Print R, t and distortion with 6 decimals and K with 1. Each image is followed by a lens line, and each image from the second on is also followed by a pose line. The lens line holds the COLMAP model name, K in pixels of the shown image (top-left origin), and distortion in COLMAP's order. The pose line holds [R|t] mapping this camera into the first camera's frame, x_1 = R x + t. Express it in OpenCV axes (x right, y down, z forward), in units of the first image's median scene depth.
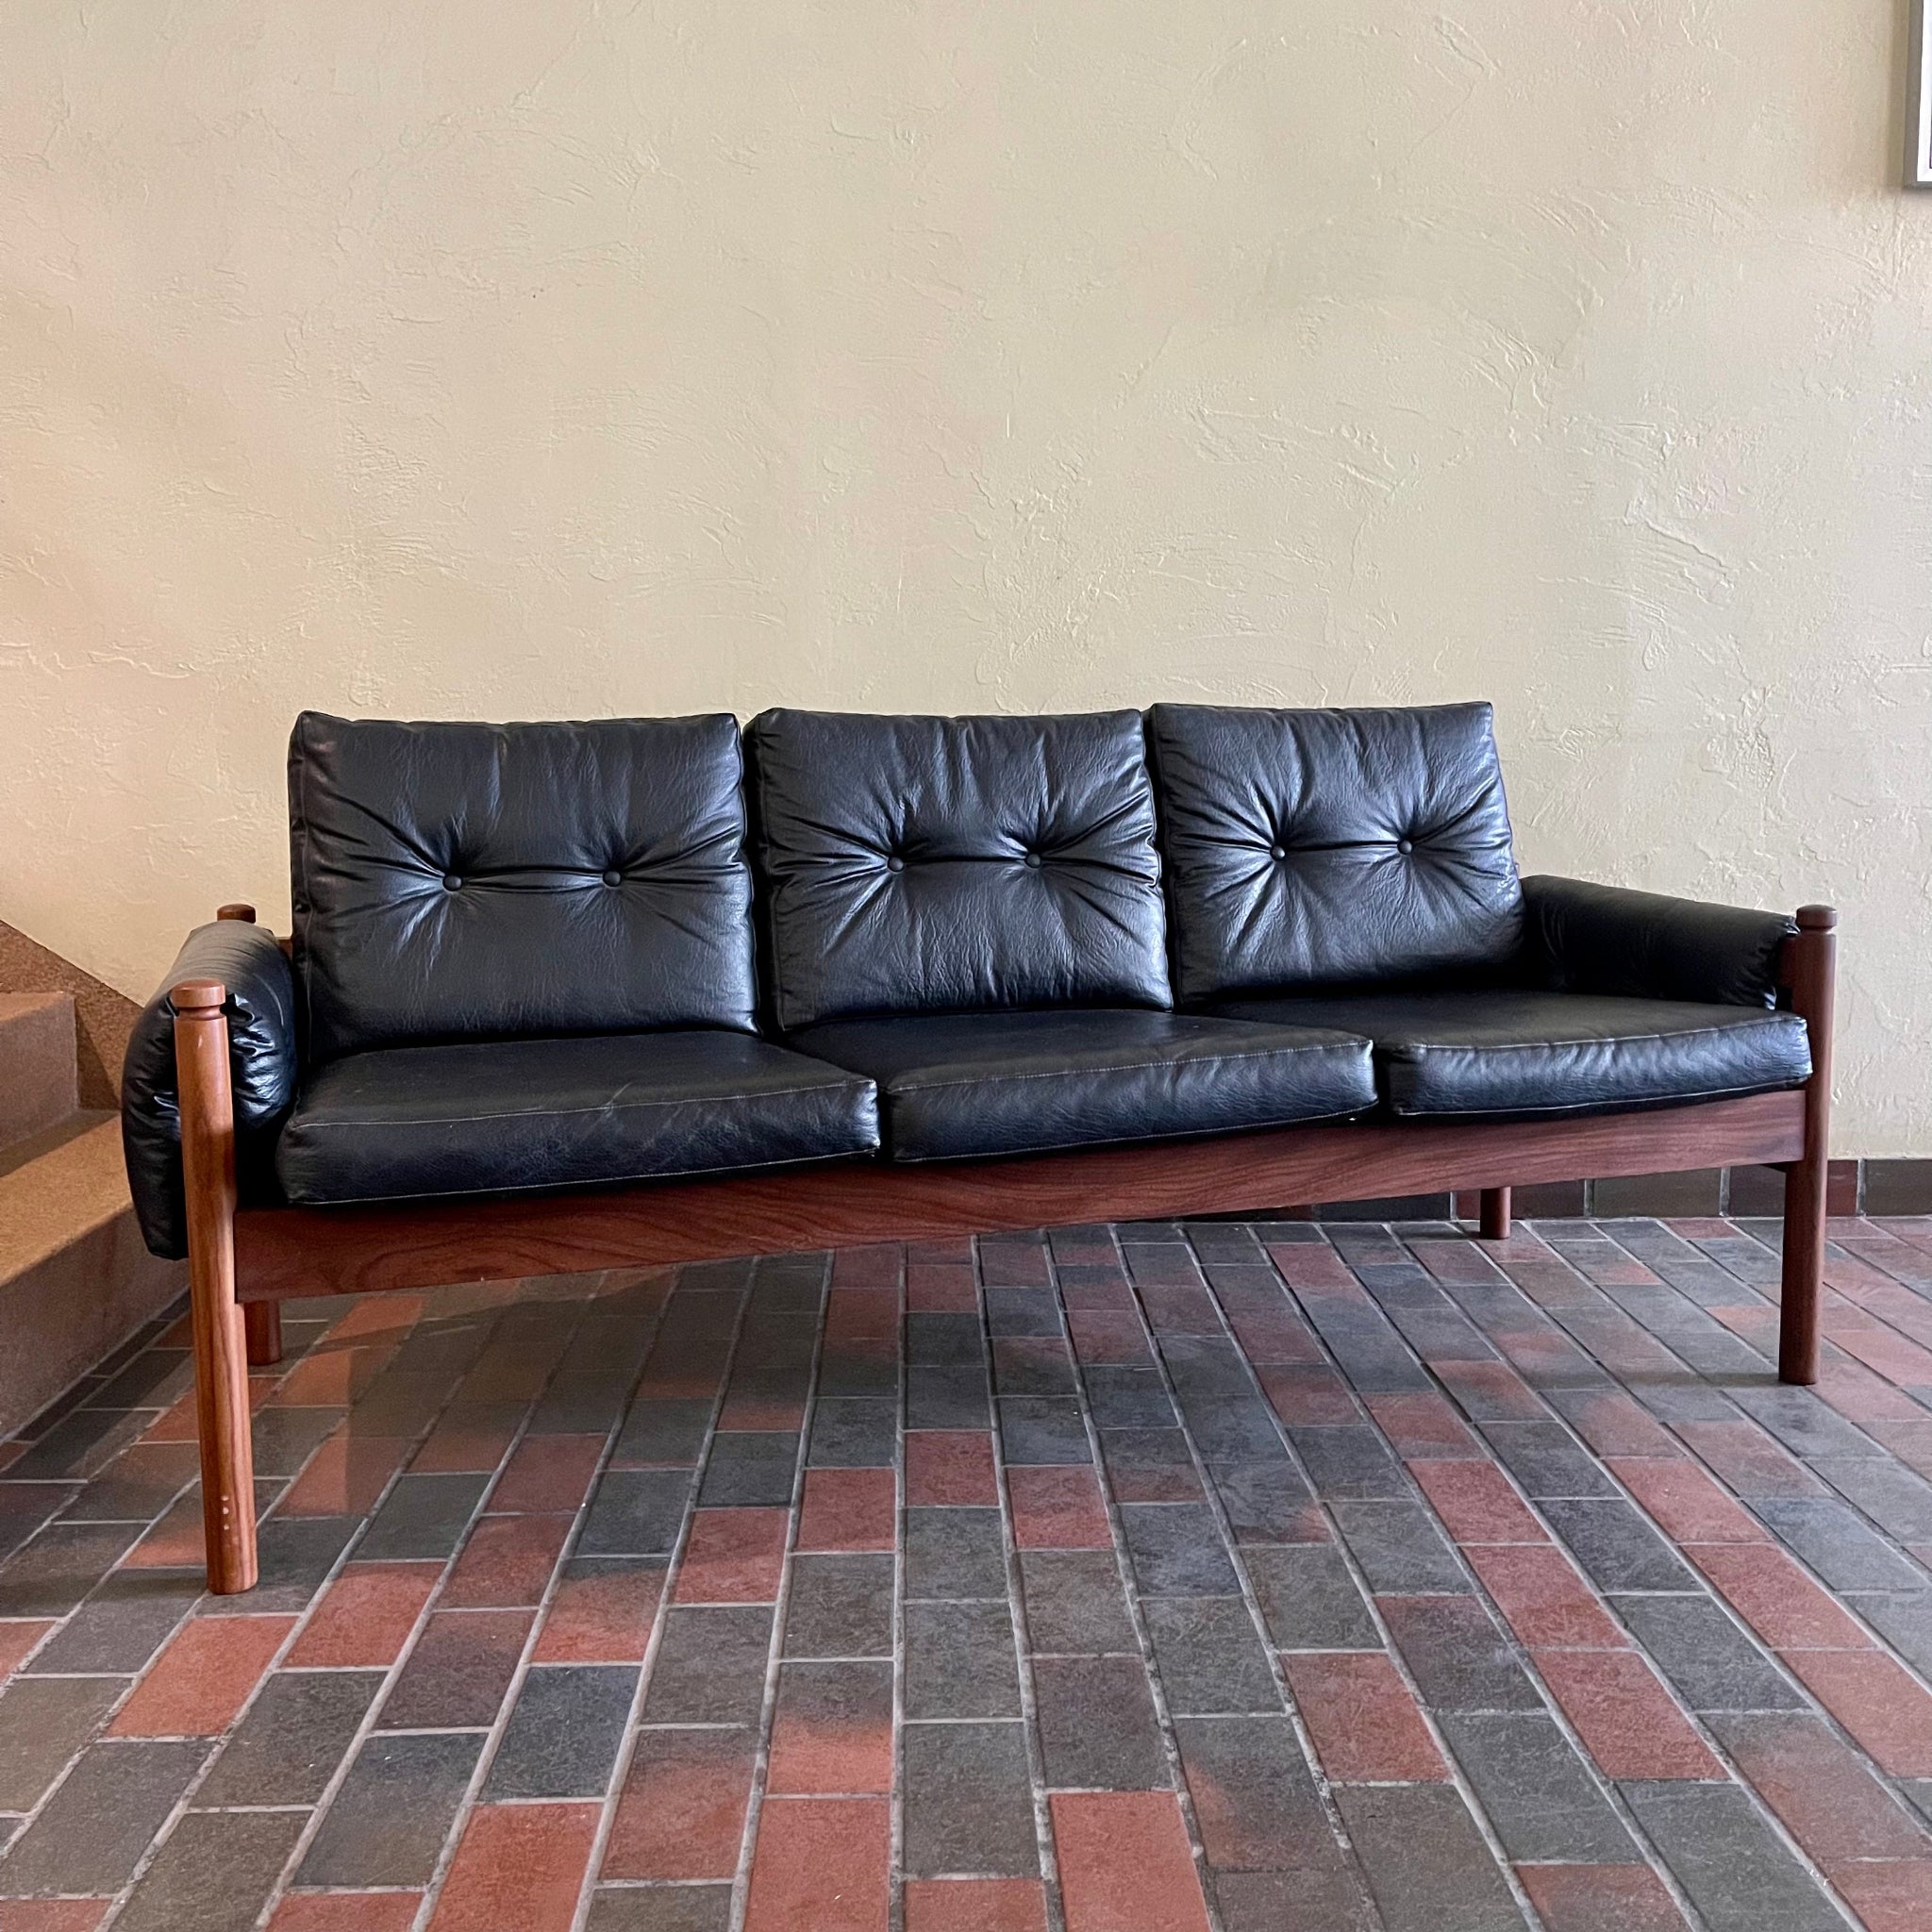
lens RADIAL K [[1942.5, 0, 958.6], [0, 1942.5, 956.6], [0, 0, 1]] dist [0.023851, 0.000000]
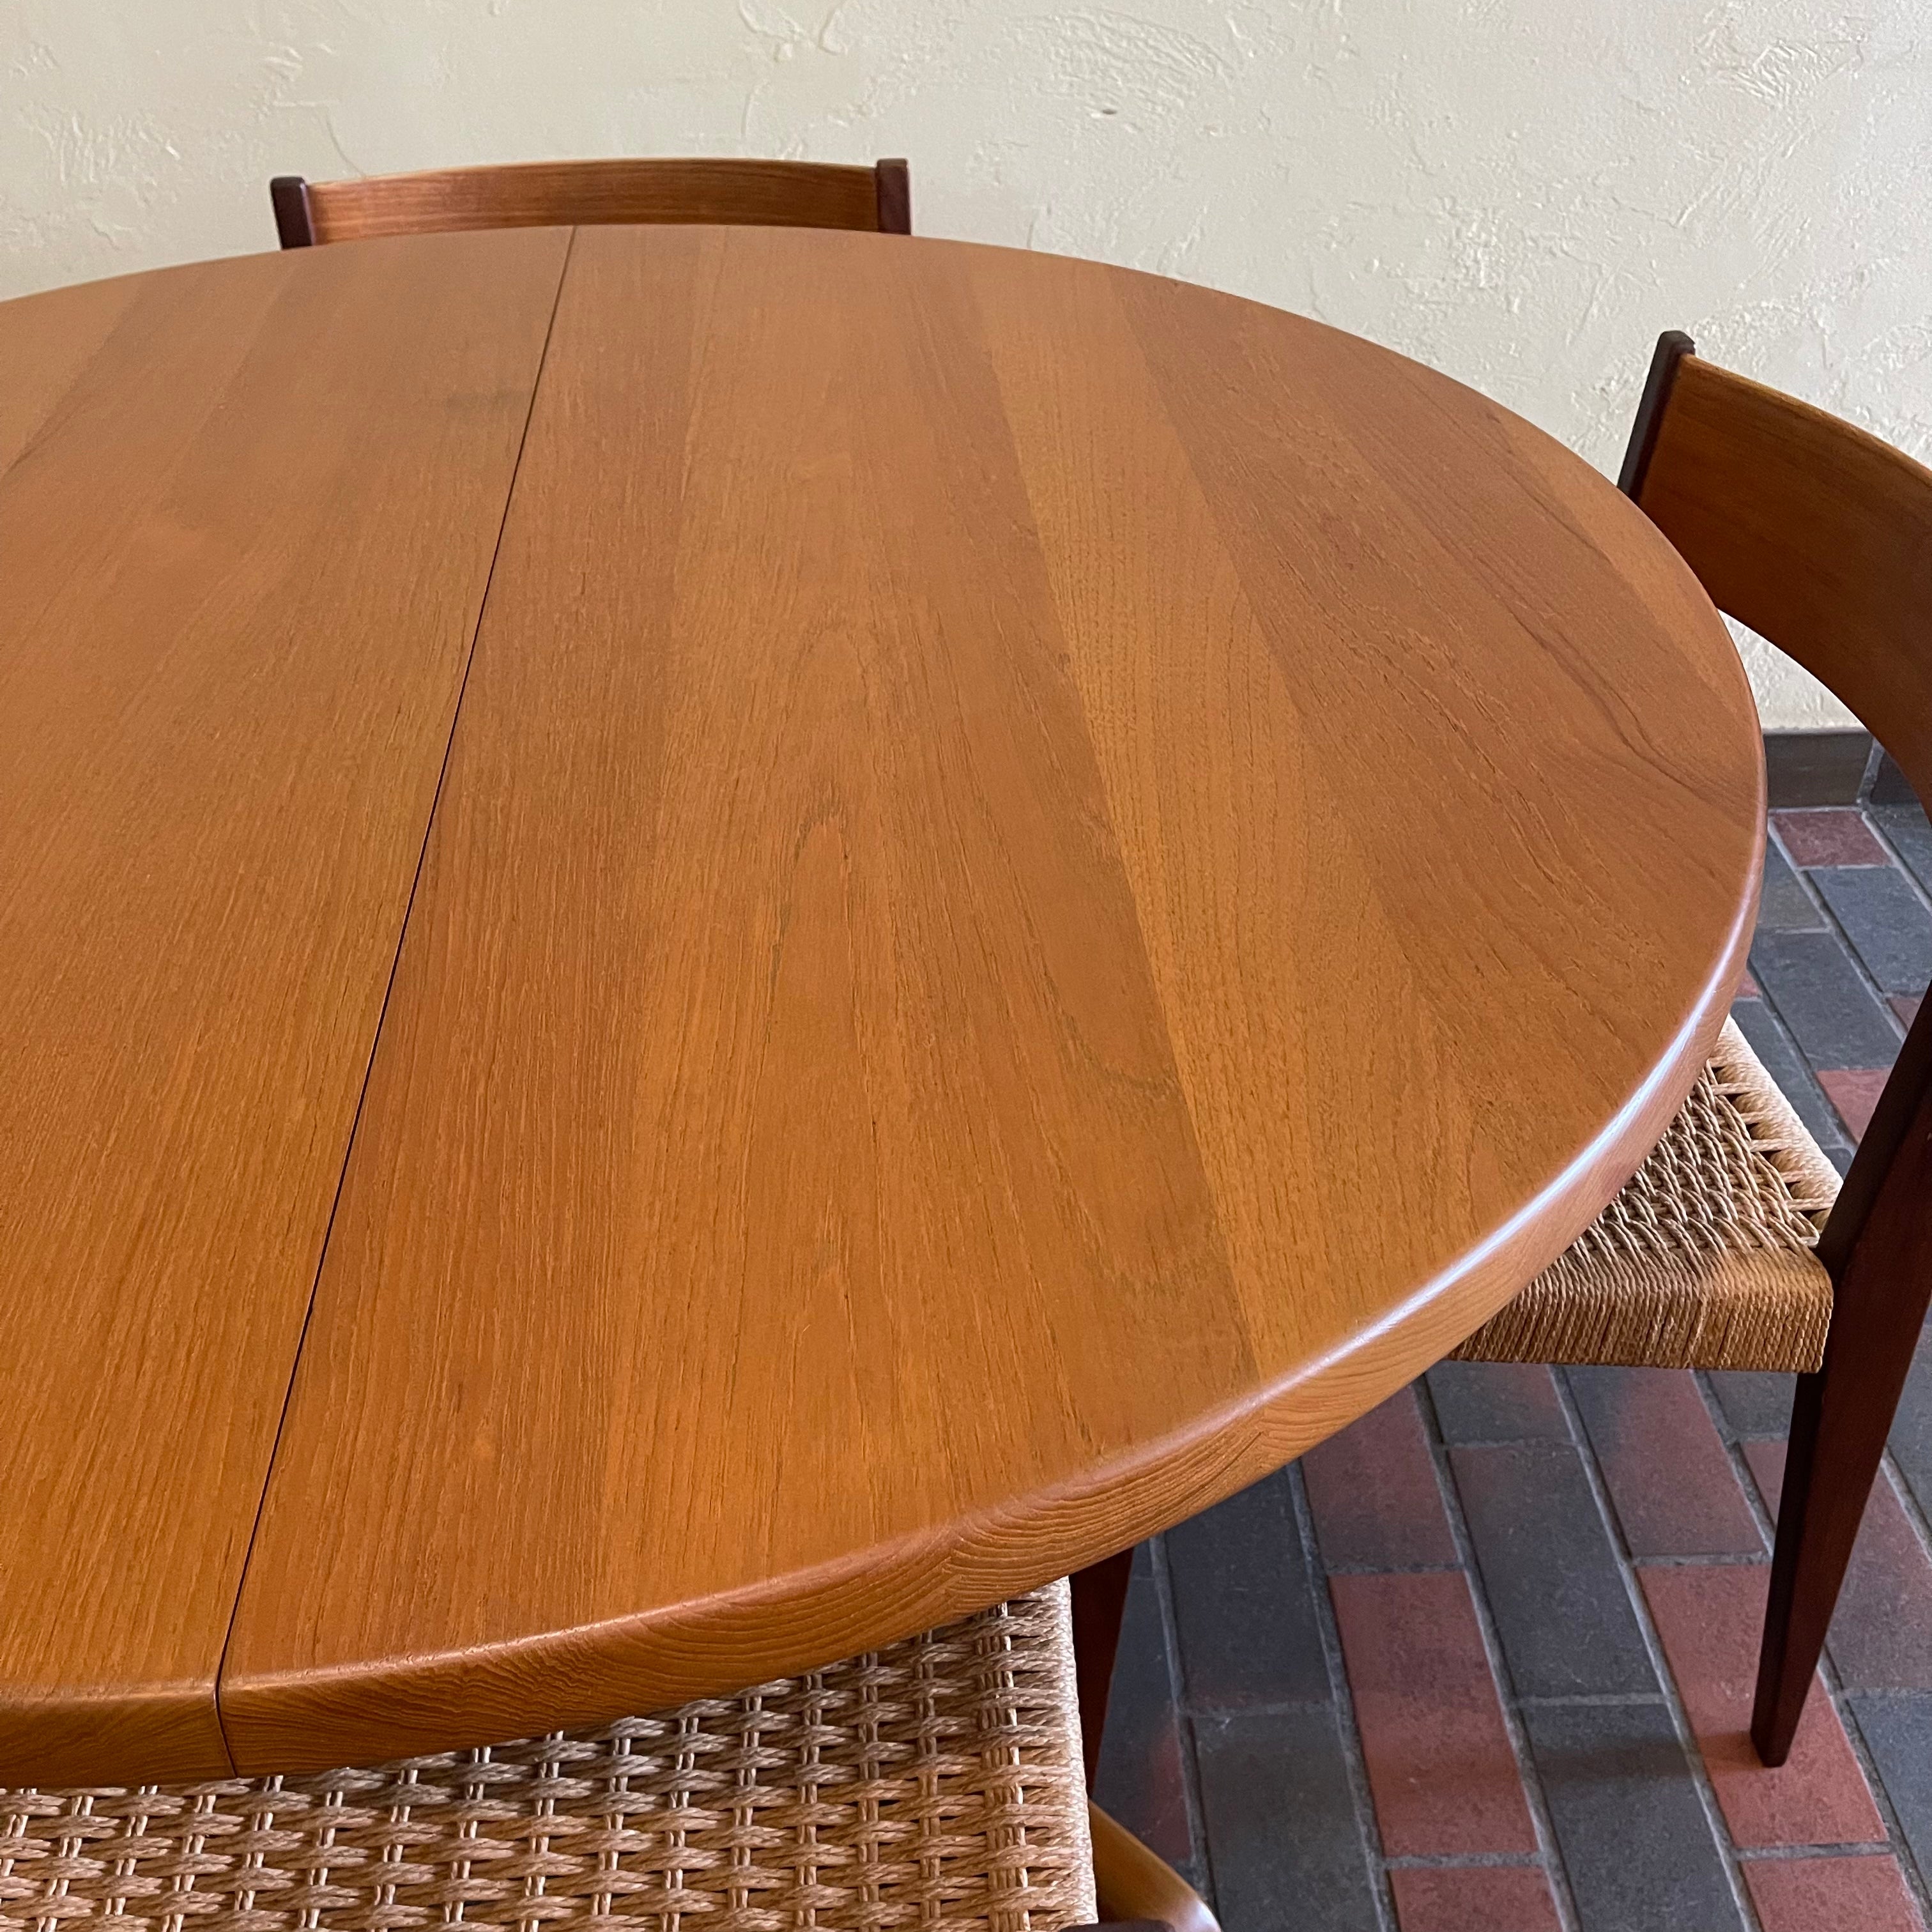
lens RADIAL K [[1942.5, 0, 962.9], [0, 1942.5, 971.7], [0, 0, 1]] dist [0.023851, 0.000000]
pose [[0.999853, -0.014223, -0.009592, 0.115849], [0.017109, 0.867544, 0.497066, -0.237208], [0.001251, -0.497157, 0.867660, 0.533888]]
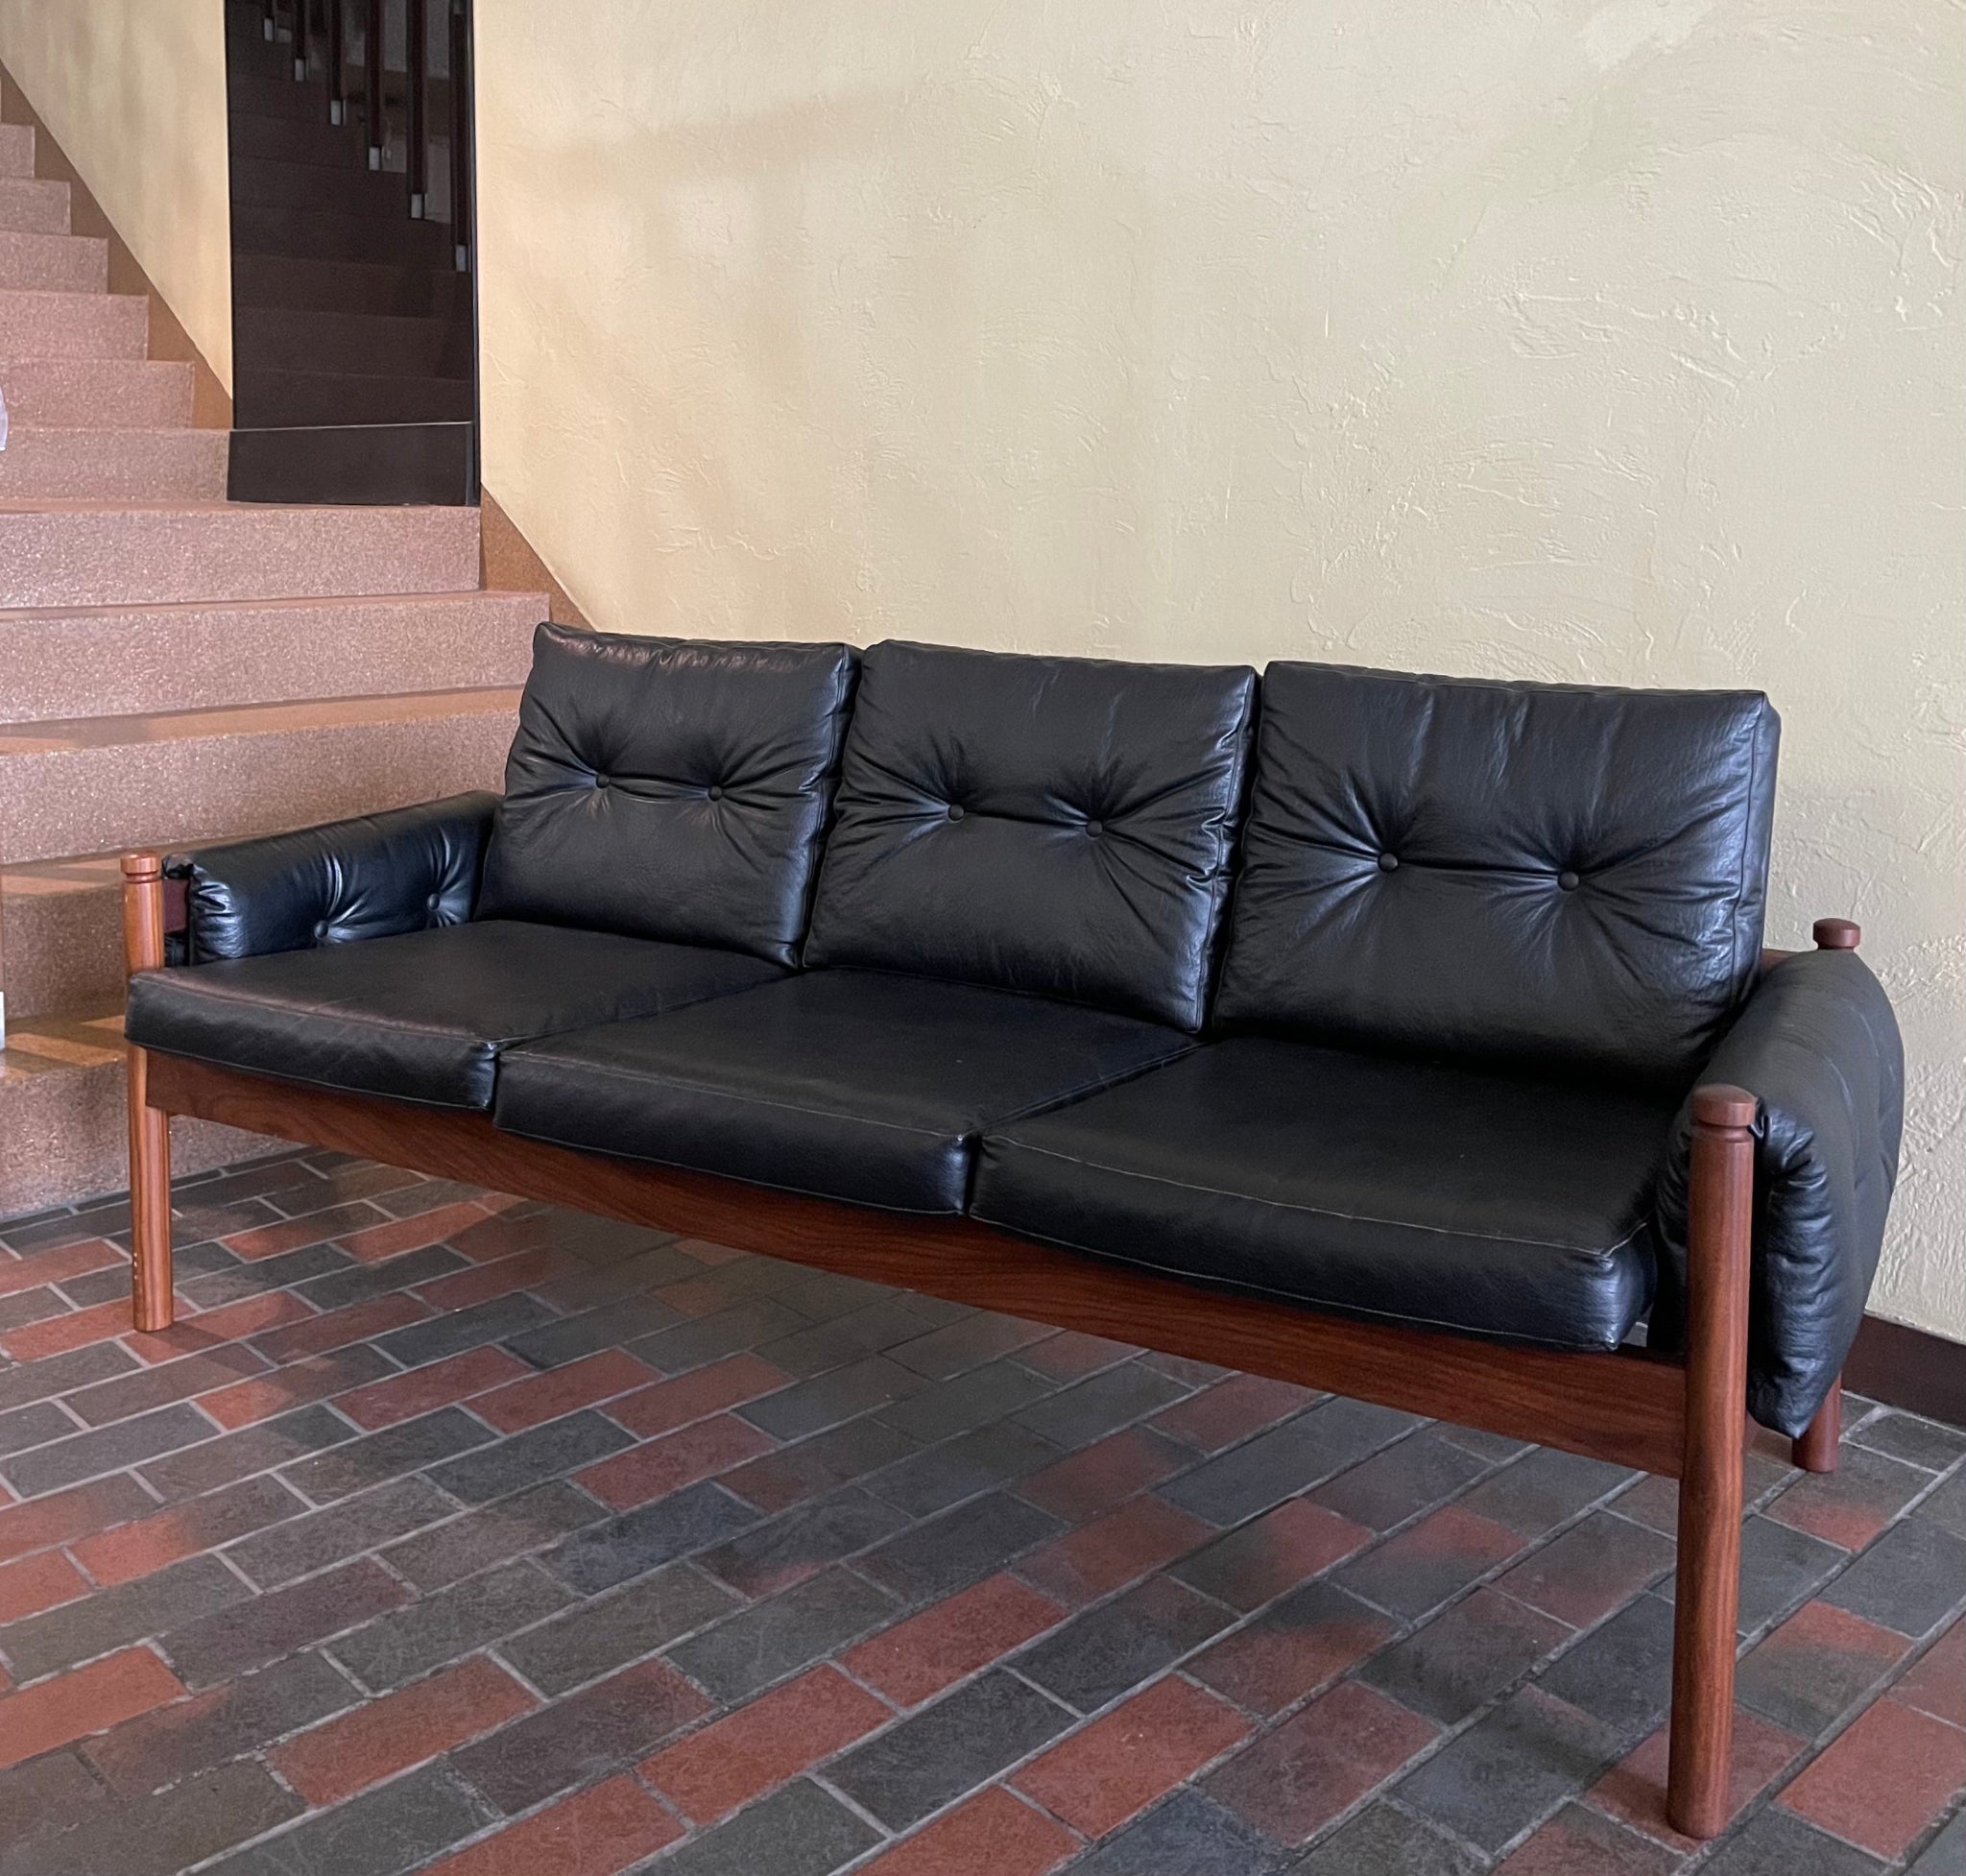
lens RADIAL K [[2017.8, 0, 980.4], [0, 2017.8, 654.4], [0, 0, 1]] dist [0.031563, 0.000000]
pose [[0.668490, 0.080497, -0.739352, 0.852866], [-0.106864, 0.994206, 0.011623, -0.155113], [0.736004, 0.071240, 0.673219, 0.352834]]
